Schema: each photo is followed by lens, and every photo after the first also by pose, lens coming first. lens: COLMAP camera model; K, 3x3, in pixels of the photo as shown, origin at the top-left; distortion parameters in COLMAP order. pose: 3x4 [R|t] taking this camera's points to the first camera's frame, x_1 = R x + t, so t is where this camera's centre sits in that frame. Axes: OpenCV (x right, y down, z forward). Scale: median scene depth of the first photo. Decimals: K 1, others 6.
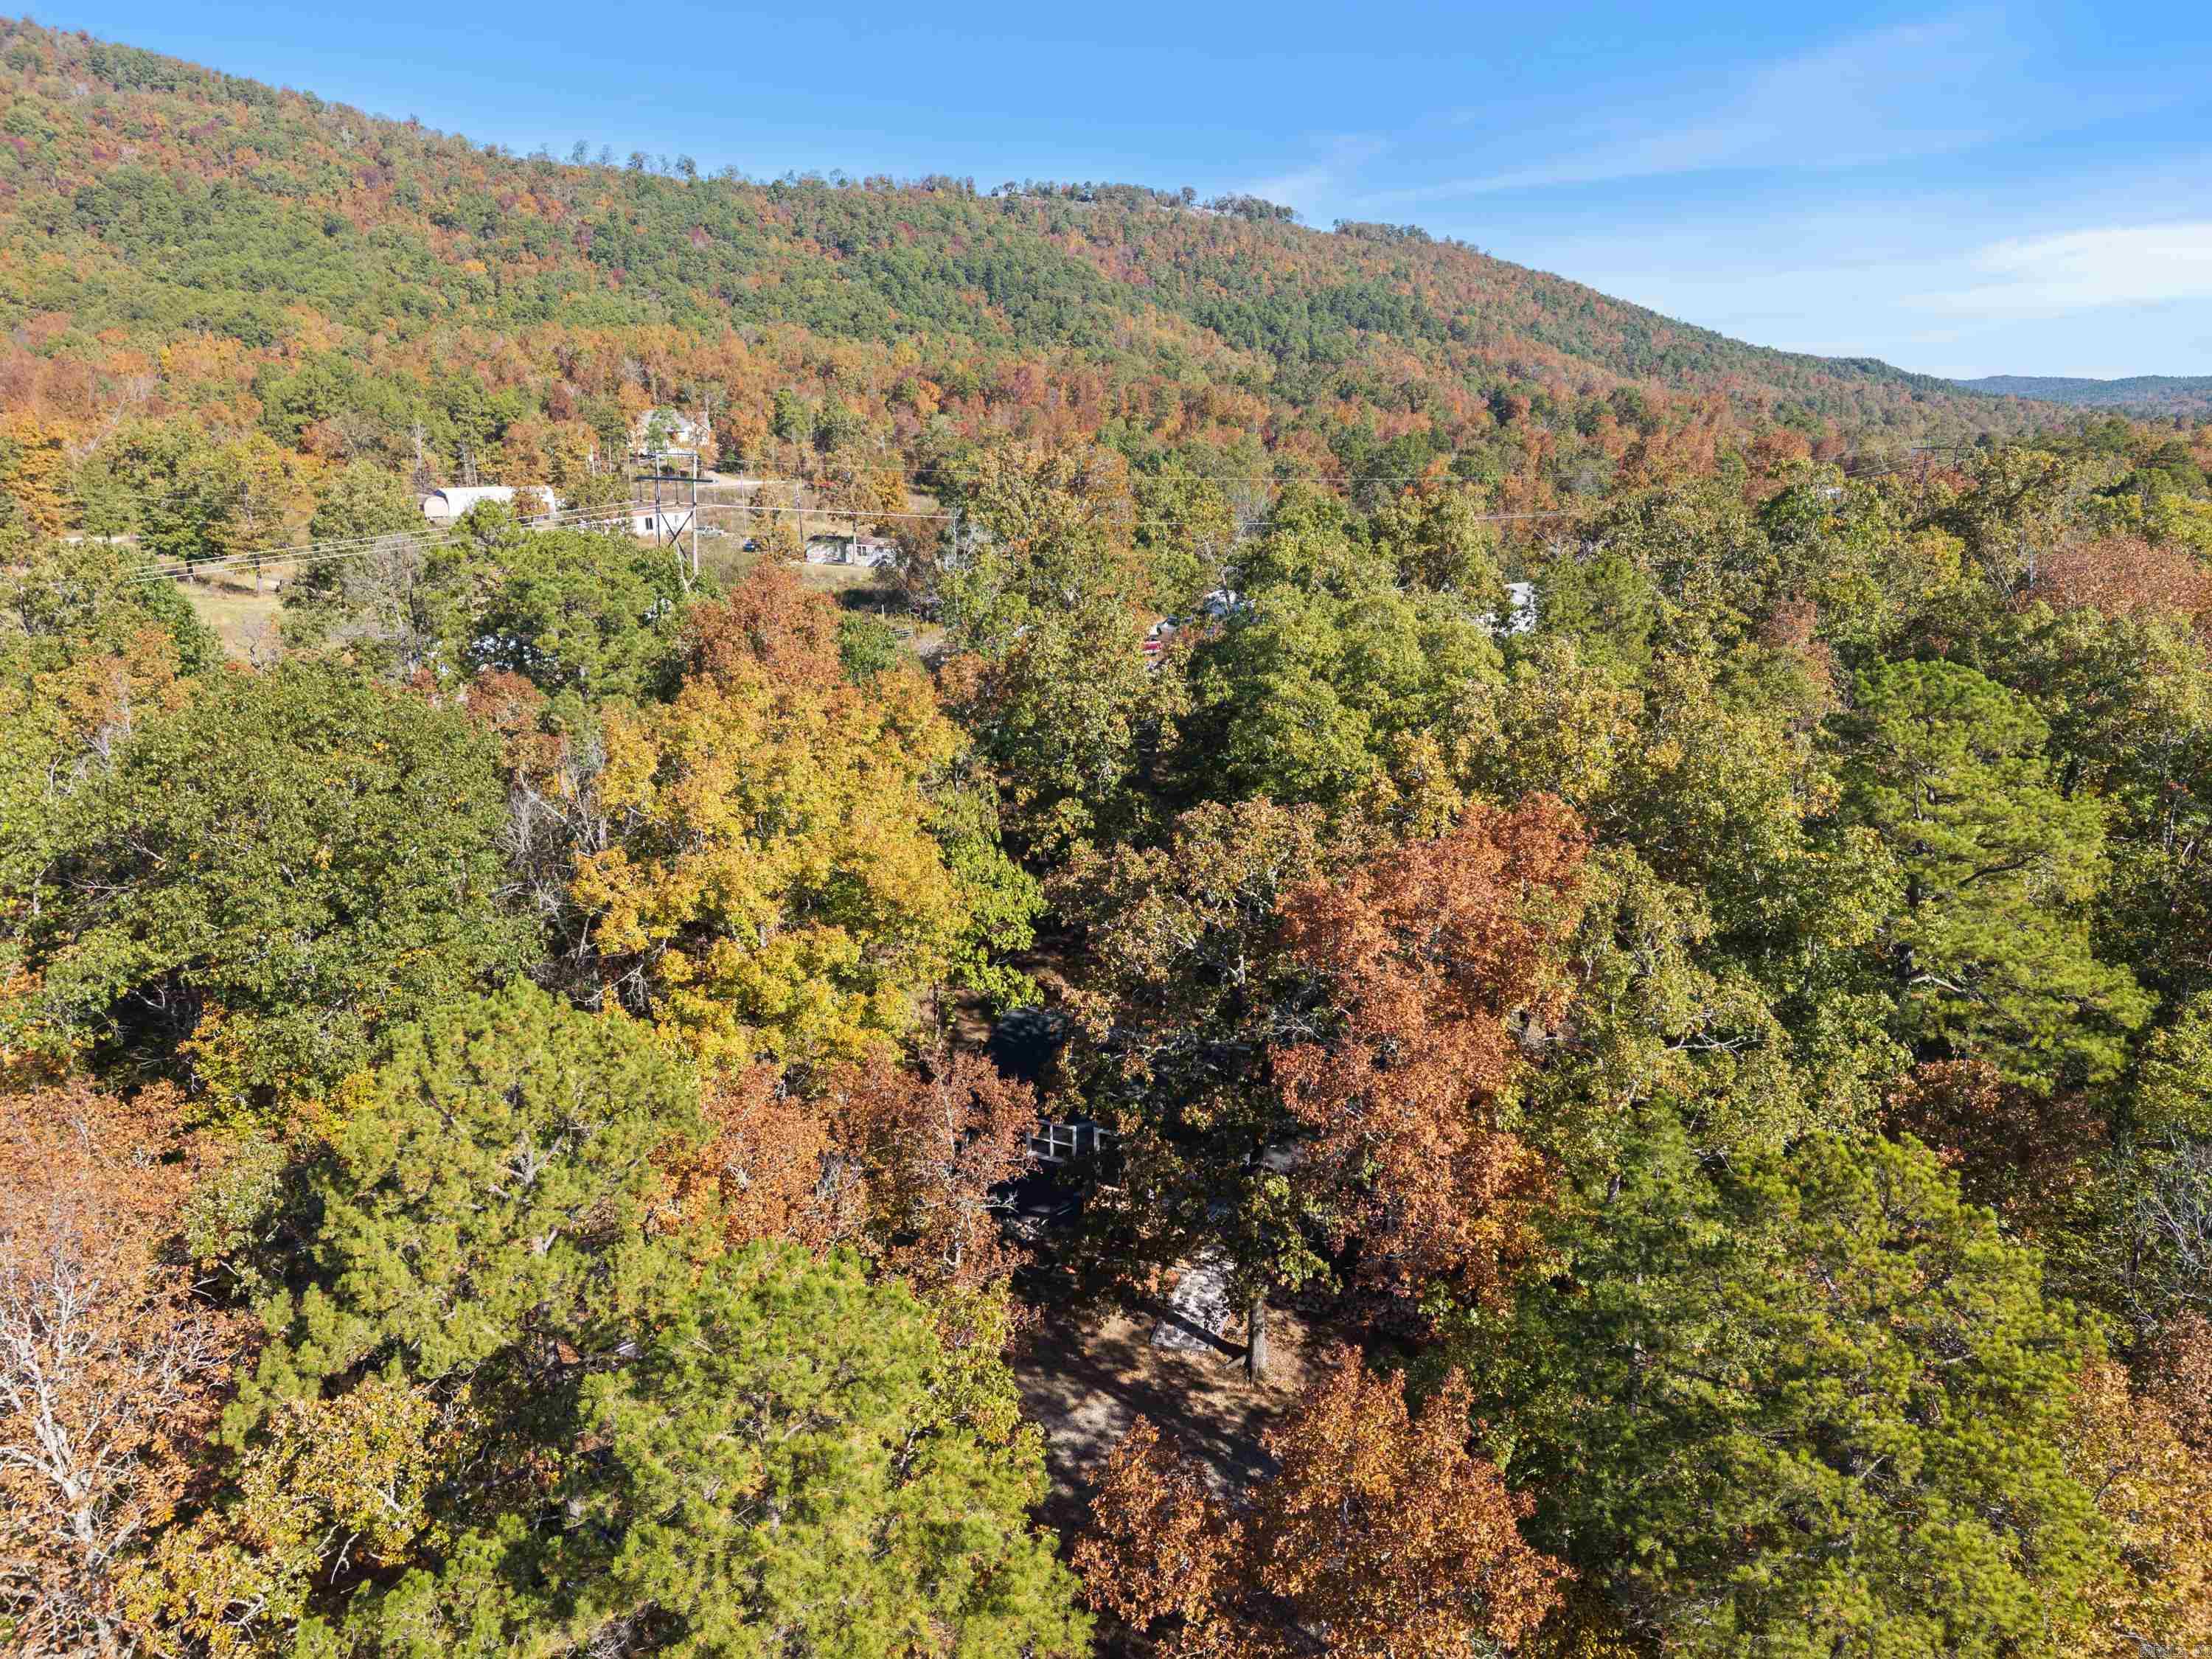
lens RADIAL K [[1524.9, 0, 1106.0], [0, 1524.9, 829.5], [0, 0, 1]] dist [0.003637, -0.003561]
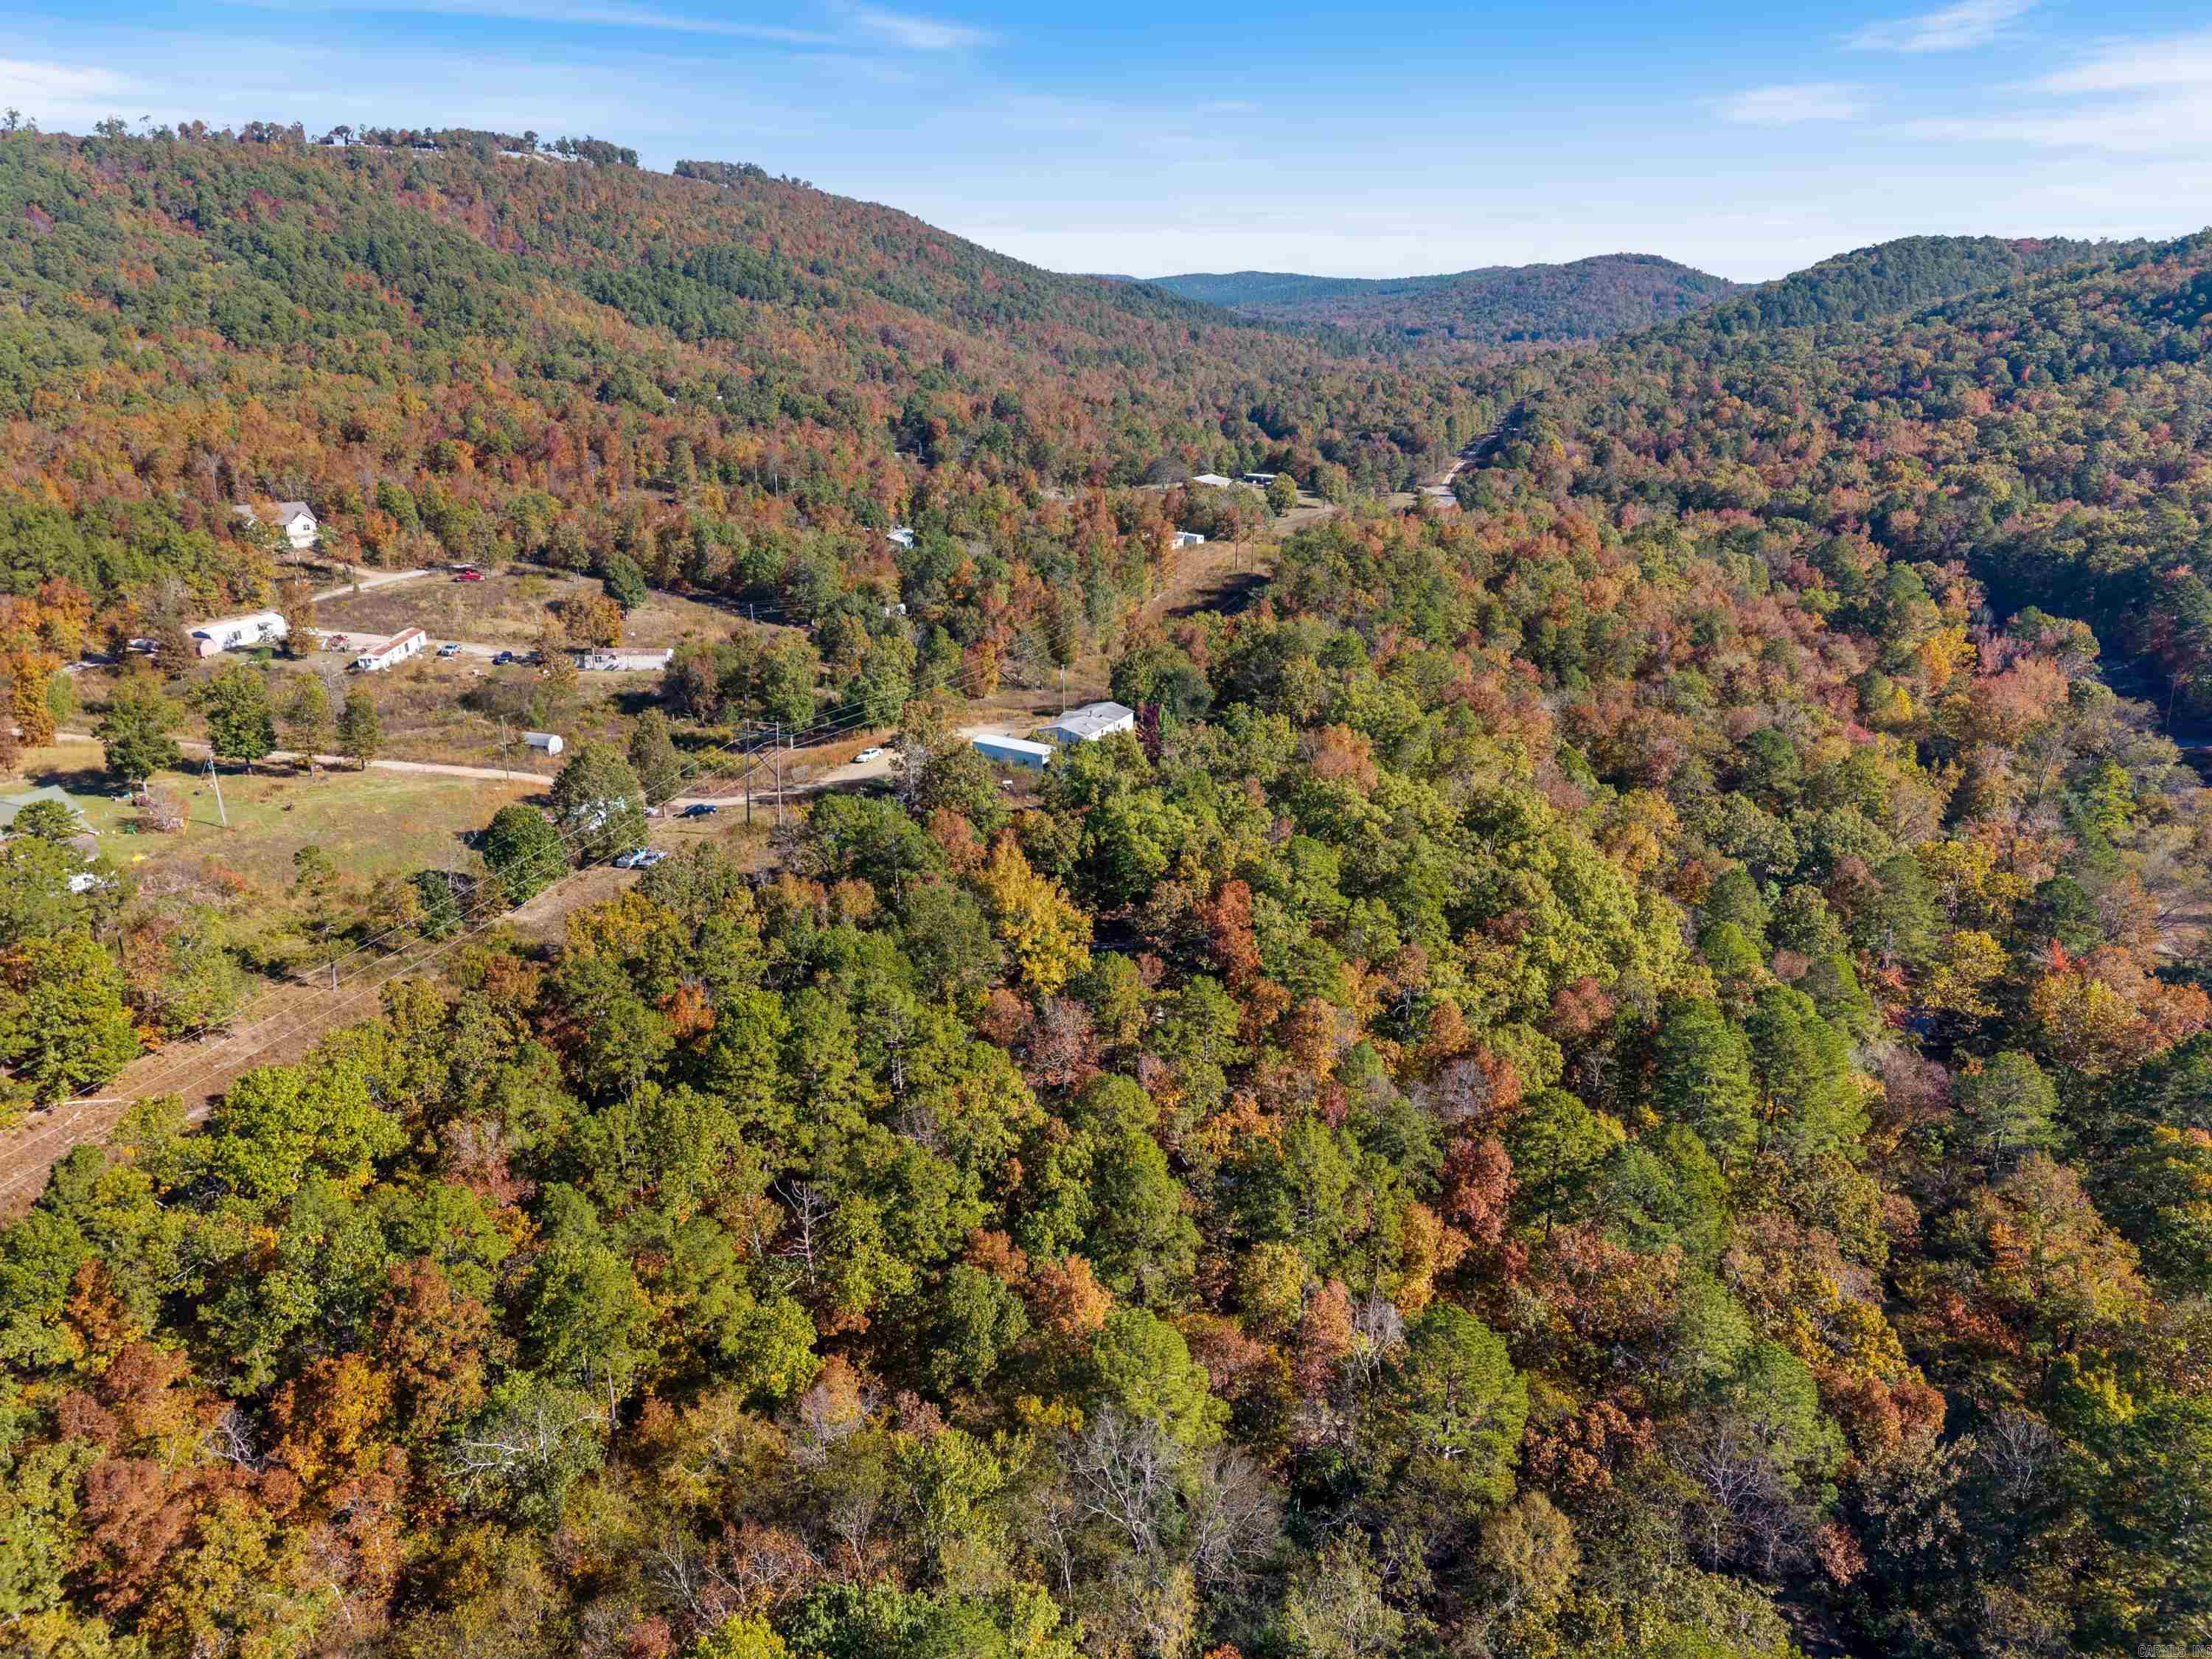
lens RADIAL K [[1524.9, 0, 1106.0], [0, 1524.9, 829.5], [0, 0, 1]] dist [0.003637, -0.003561]
pose [[0.910551, -0.145713, 0.386864, -0.066072], [0.116111, 0.988295, 0.098955, -0.024236], [-0.396755, -0.045184, 0.916812, -0.110775]]
